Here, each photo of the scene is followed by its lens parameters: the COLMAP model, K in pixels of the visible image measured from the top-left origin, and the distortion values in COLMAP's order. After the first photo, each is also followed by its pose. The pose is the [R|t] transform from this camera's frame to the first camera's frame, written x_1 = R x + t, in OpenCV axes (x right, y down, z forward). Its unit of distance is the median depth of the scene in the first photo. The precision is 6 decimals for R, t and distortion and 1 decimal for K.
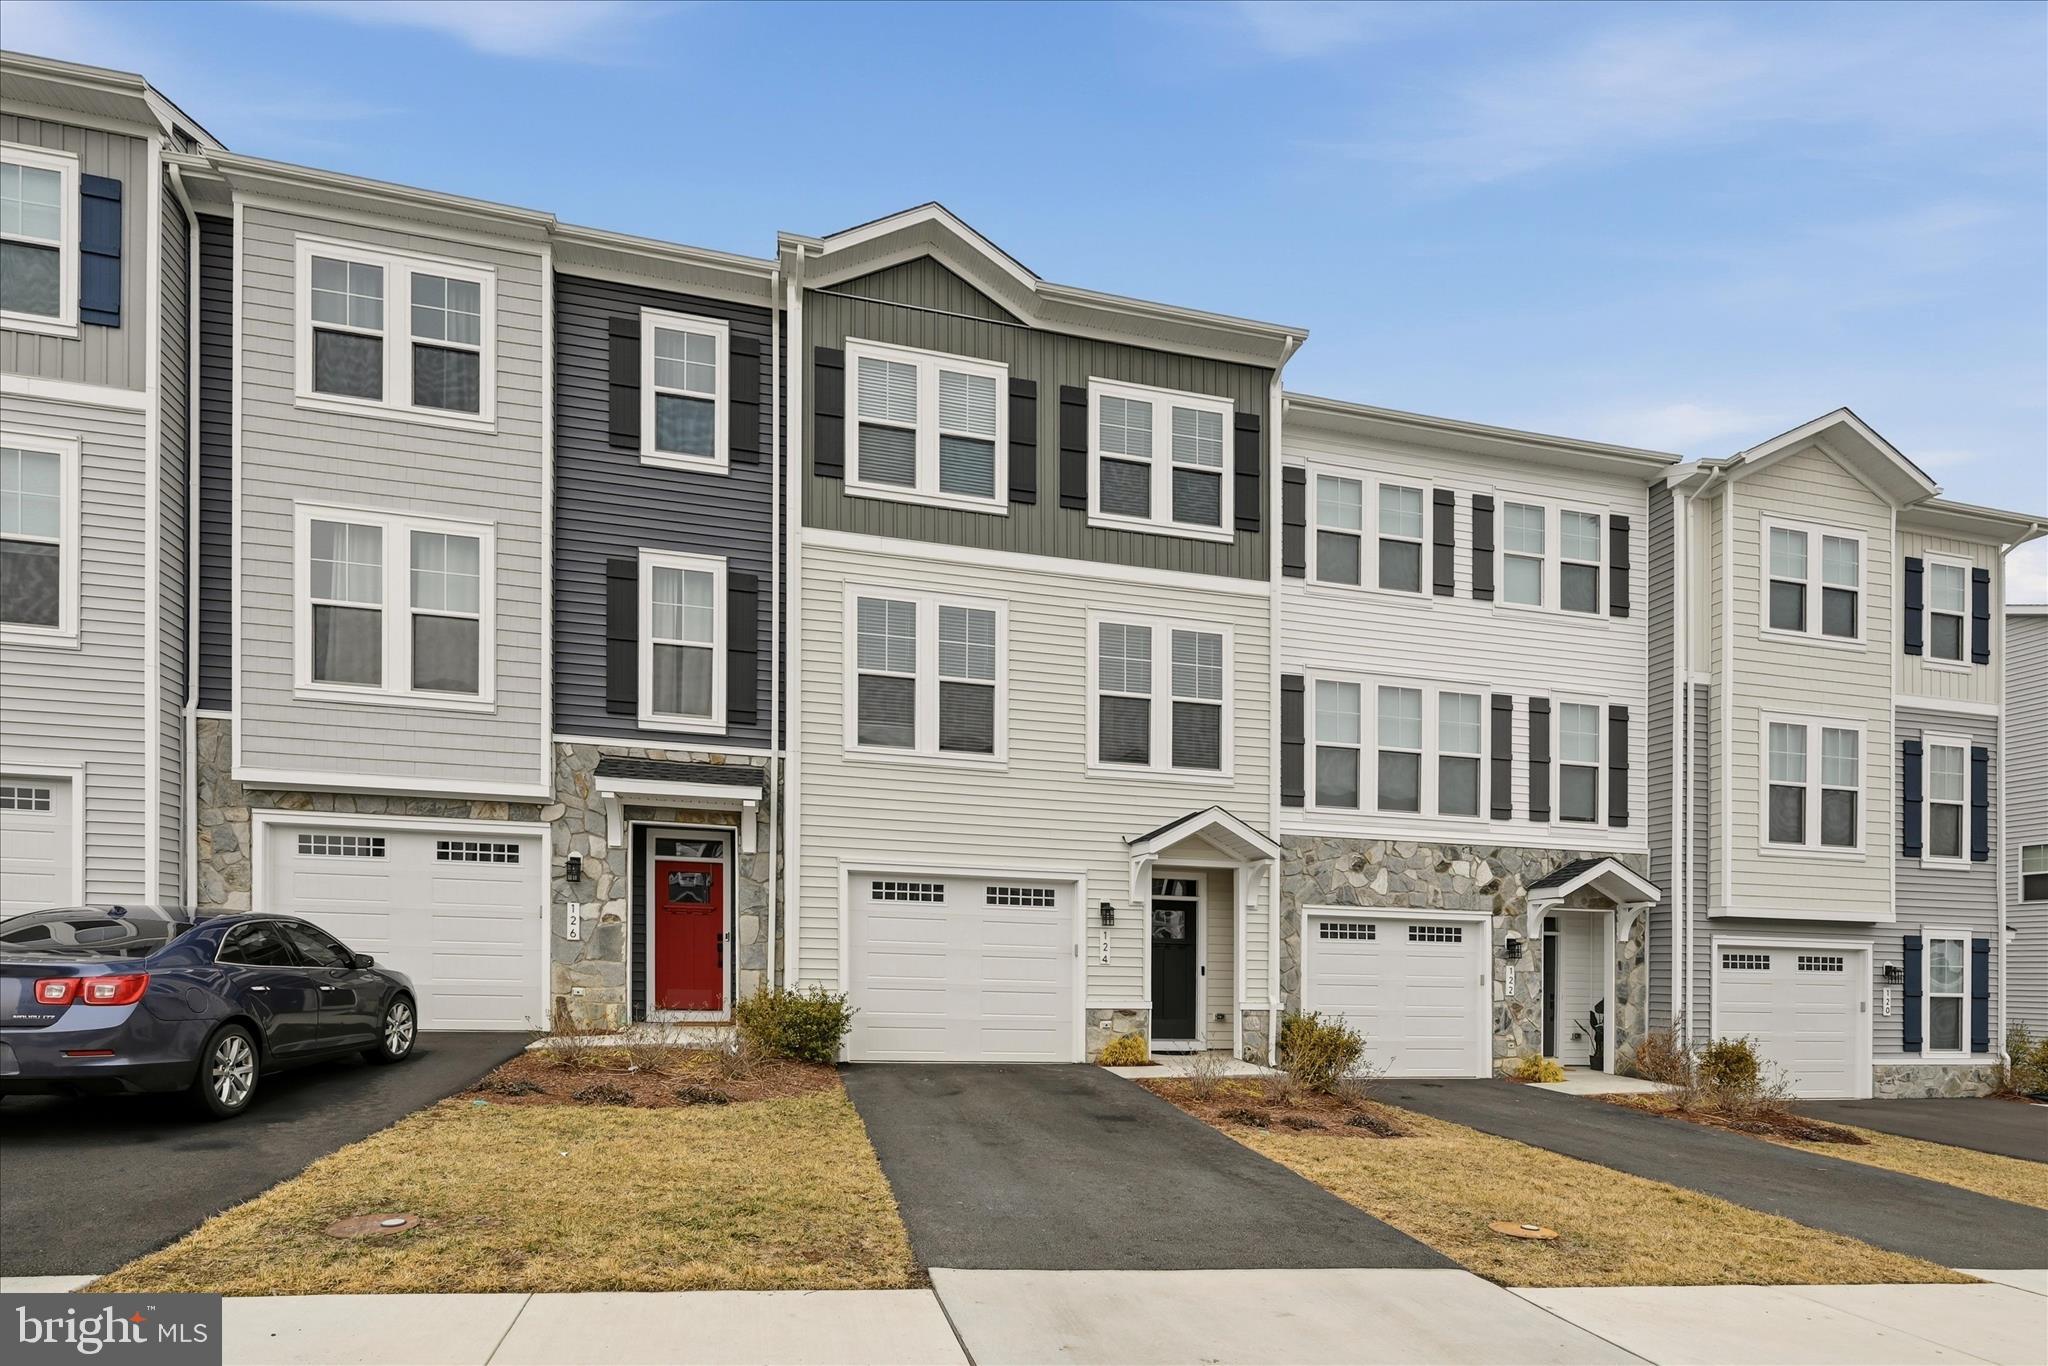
lens RADIAL K [[921.1, 0, 957.9], [0, 921.1, 1054.5], [0, 0, 1]] dist [-0.010498, 0.000186]
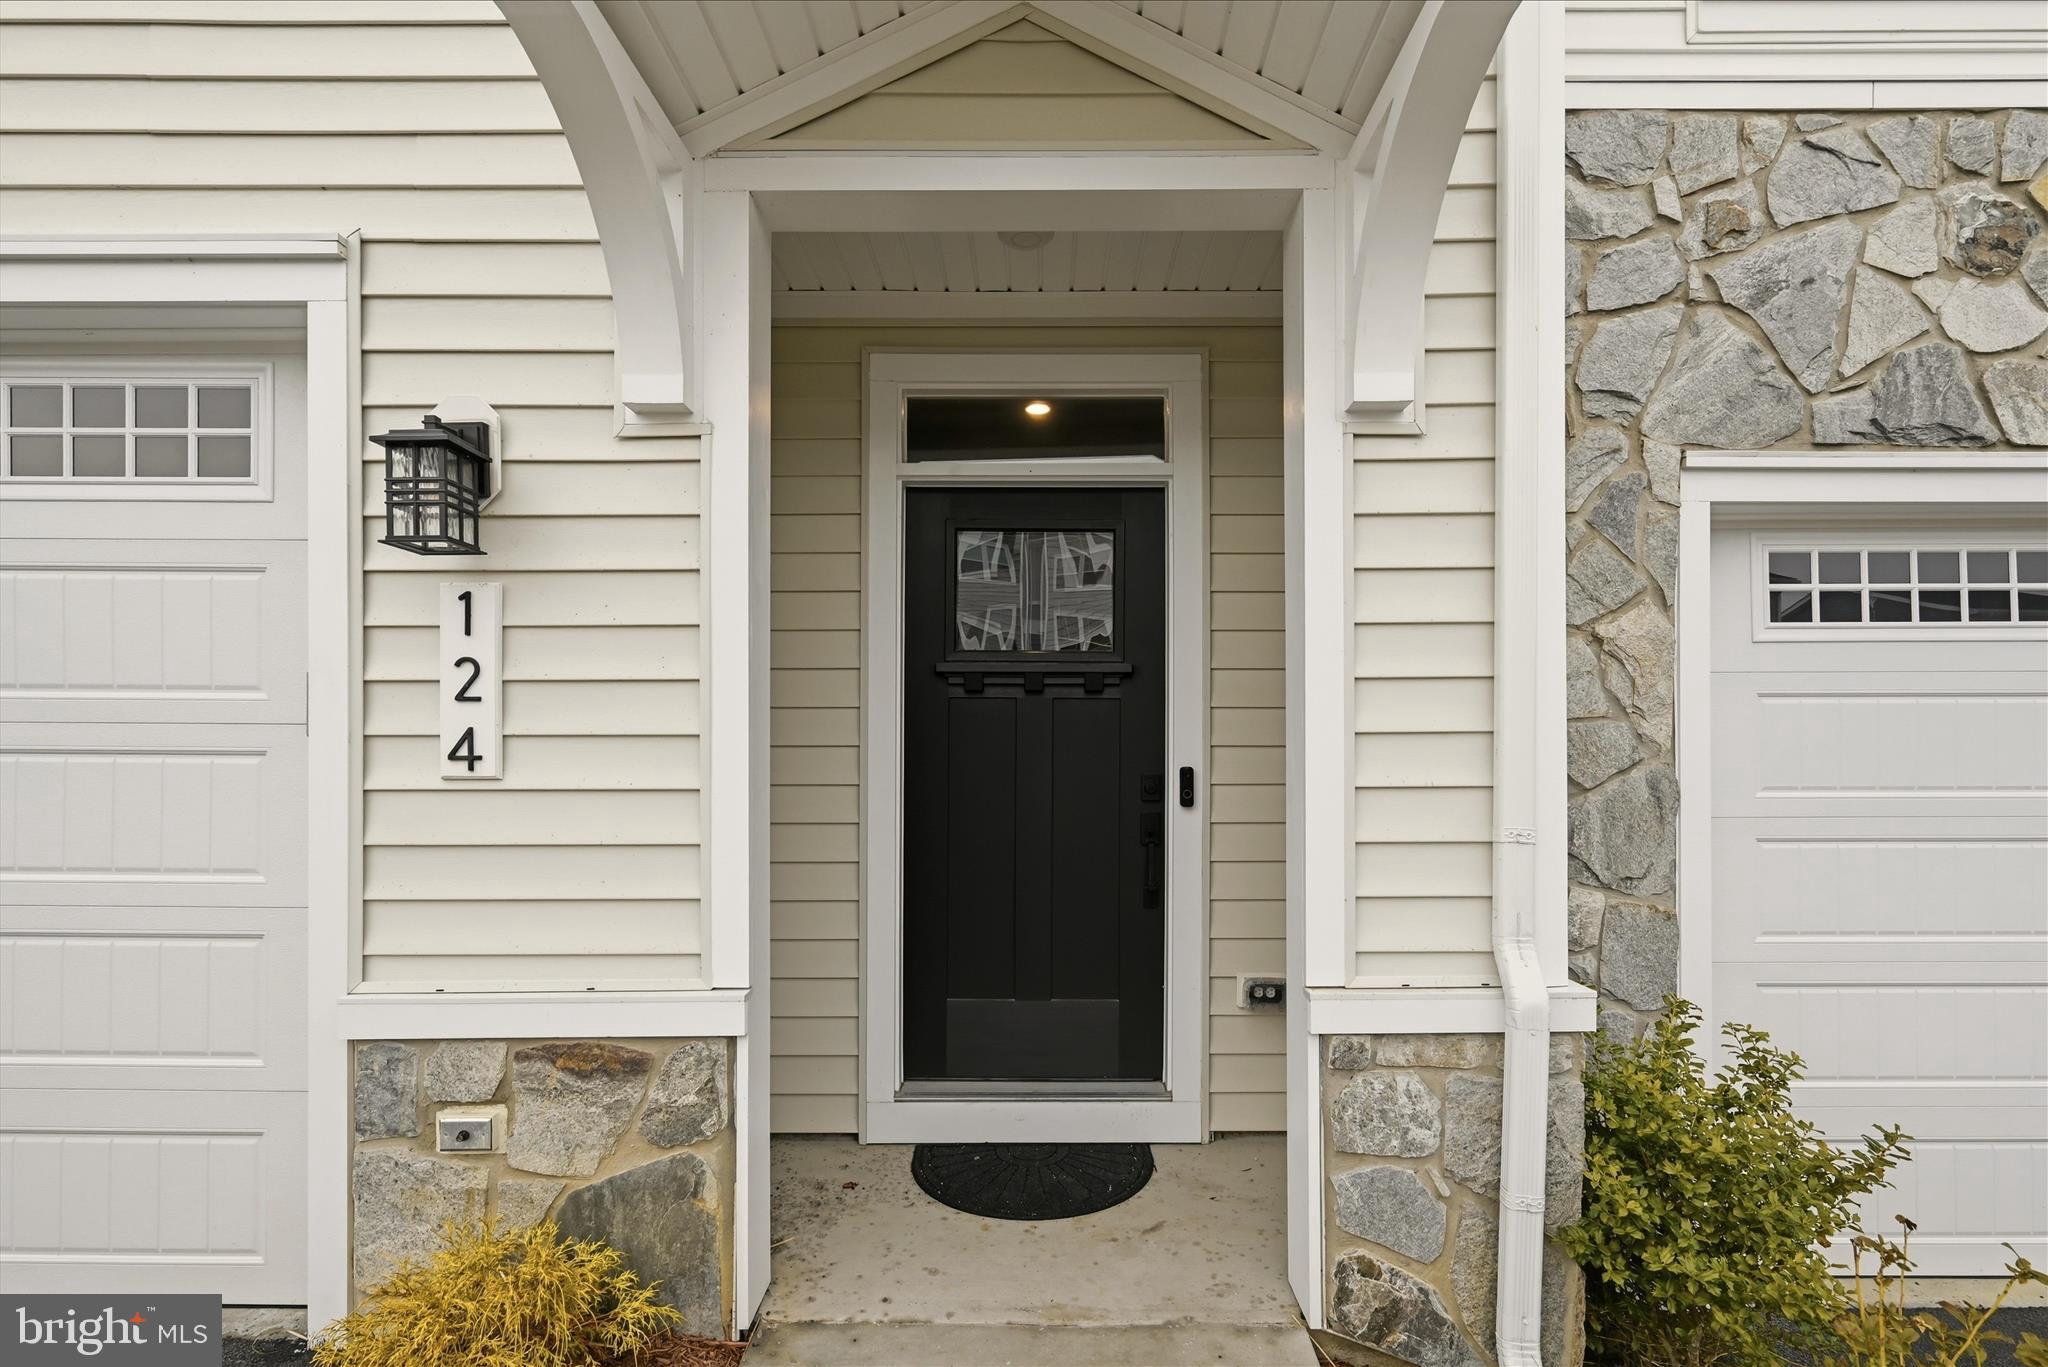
lens RADIAL K [[795.3, 0, 1067.4], [0, 795.3, 832.4], [0, 0, 1]] dist [0.000173, 0.000058]
pose [[0.979452, -0.006384, -0.201578, 0.298992], [0.005454, 0.999972, -0.005169, -0.085680], [0.201606, 0.003964, 0.979459, 0.868269]]
